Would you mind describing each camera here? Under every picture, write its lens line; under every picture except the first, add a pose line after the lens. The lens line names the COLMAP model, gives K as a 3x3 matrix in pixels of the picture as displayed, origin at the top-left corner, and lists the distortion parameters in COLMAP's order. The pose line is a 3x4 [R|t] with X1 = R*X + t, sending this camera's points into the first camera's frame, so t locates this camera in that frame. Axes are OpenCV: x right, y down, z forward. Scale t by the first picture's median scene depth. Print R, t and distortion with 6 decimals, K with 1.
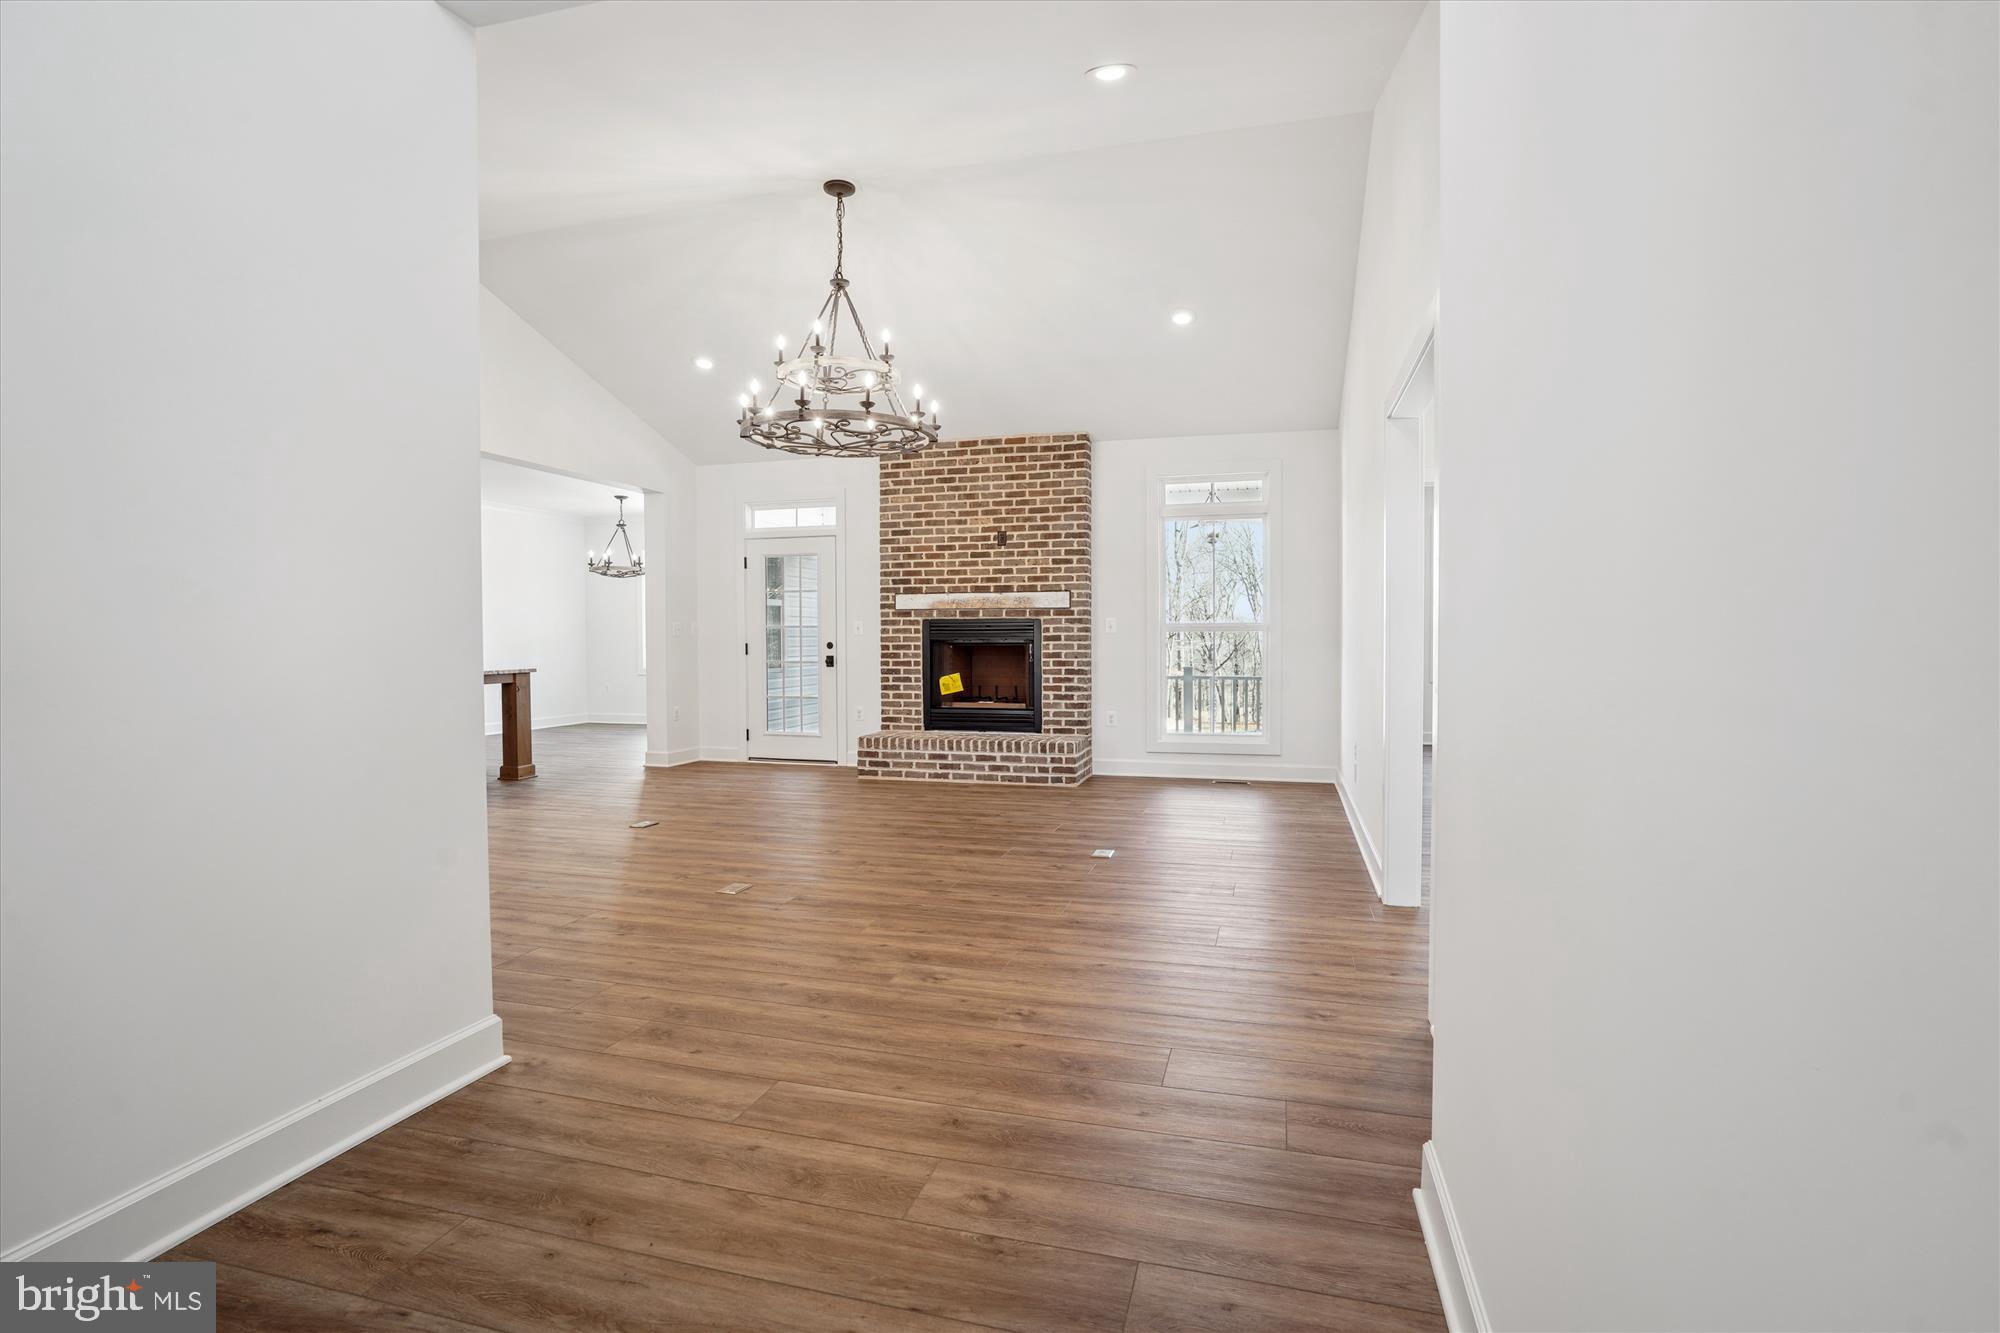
lens RADIAL K [[920.4, 0, 992.3], [0, 920.4, 661.4], [0, 0, 1]] dist [-0.038222, 0.016235]
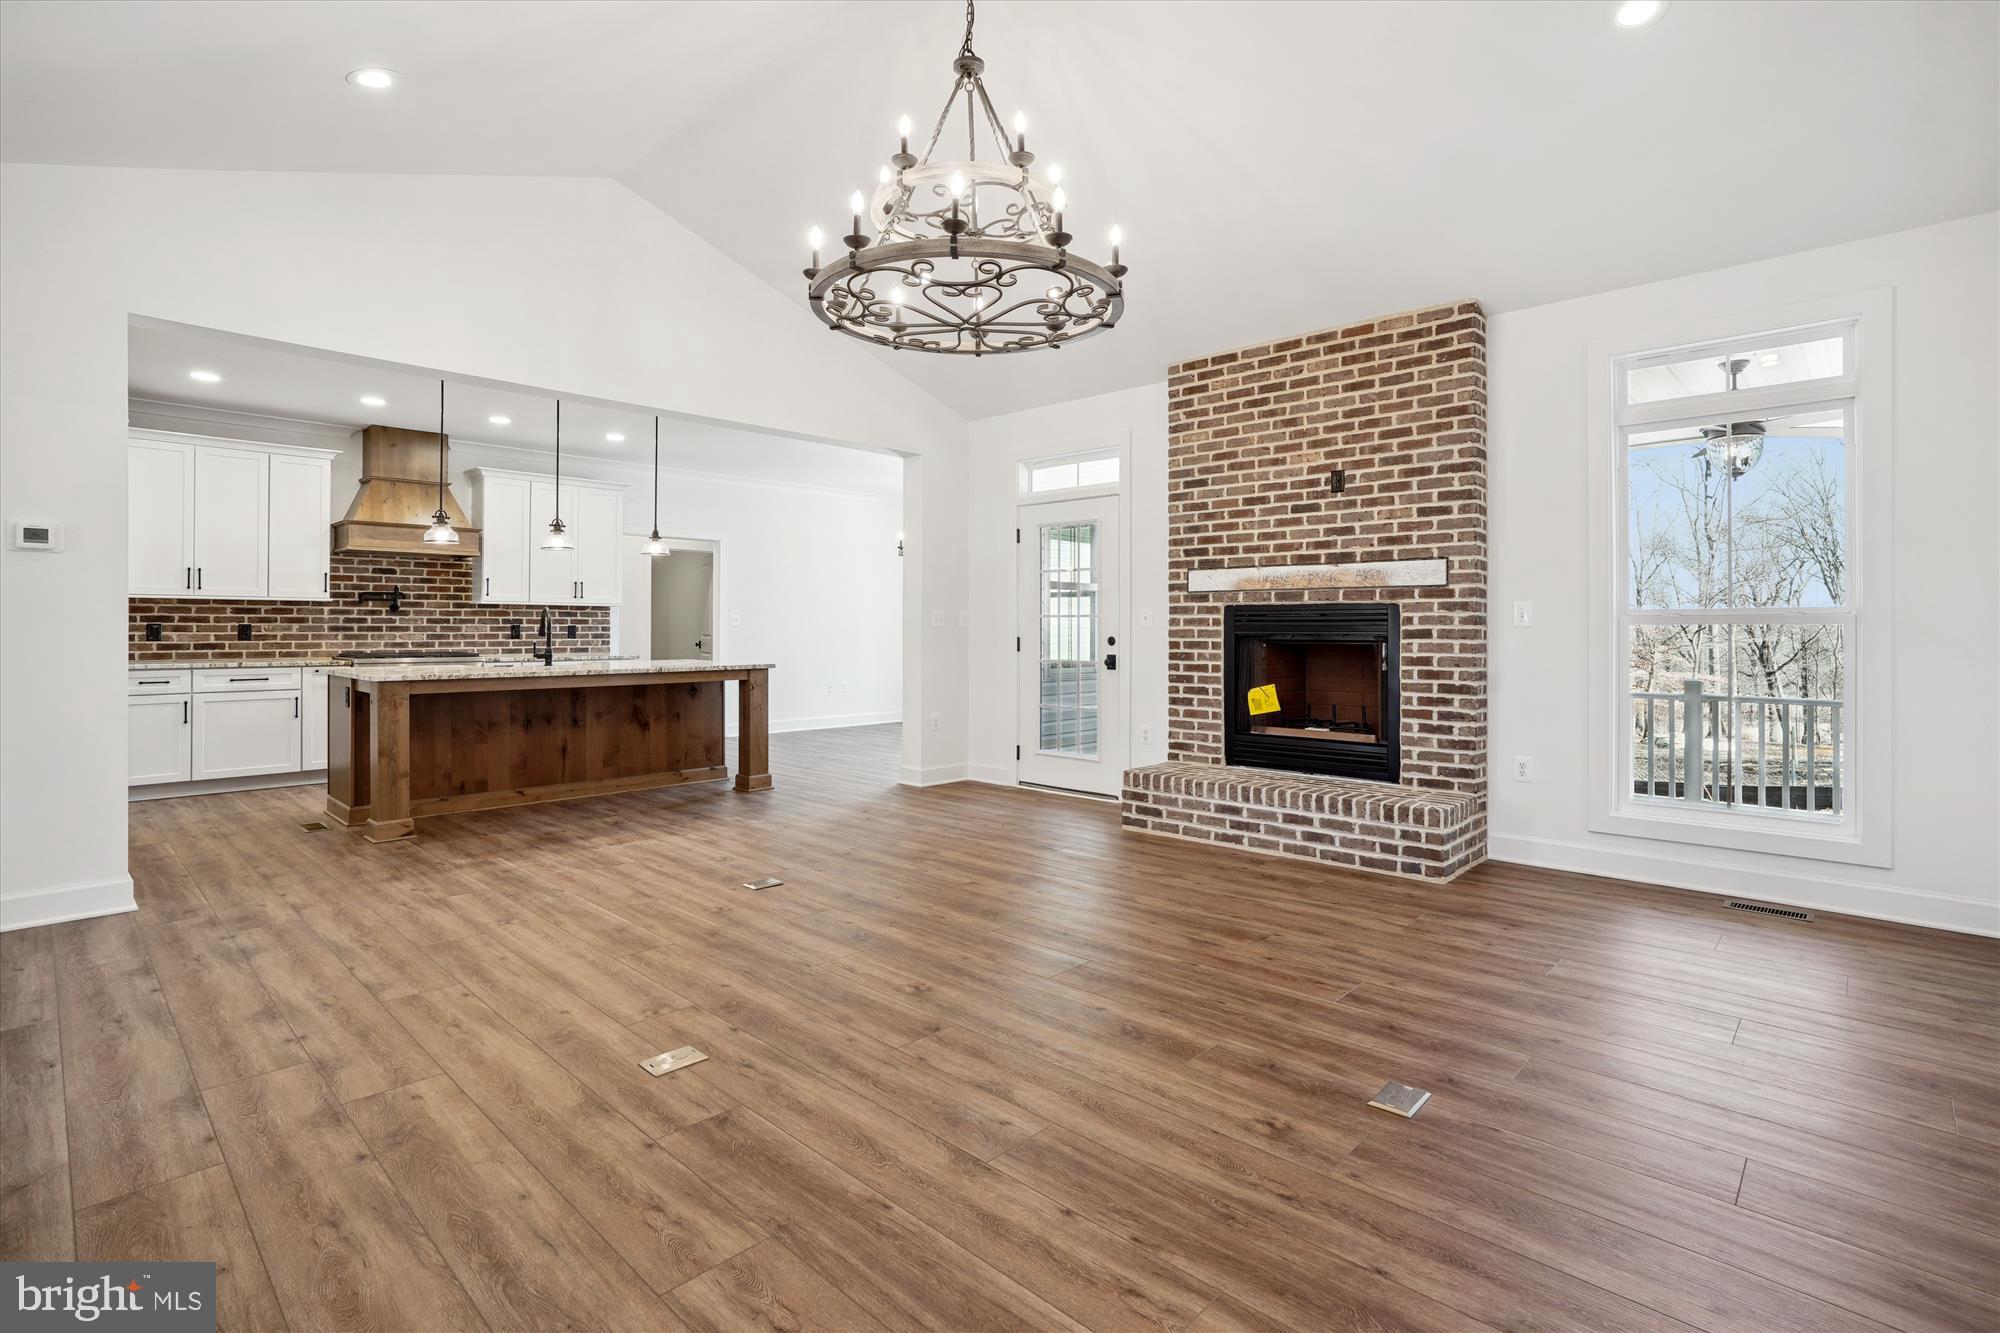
lens RADIAL K [[920.4, 0, 1026.7], [0, 920.4, 624.1], [0, 0, 1]] dist [-0.038222, 0.016235]
pose [[0.899376, 0.003173, -0.437164, 0.097448], [-0.017021, 0.999470, -0.027762, -0.010012], [0.436844, 0.032409, 0.898953, 0.320870]]
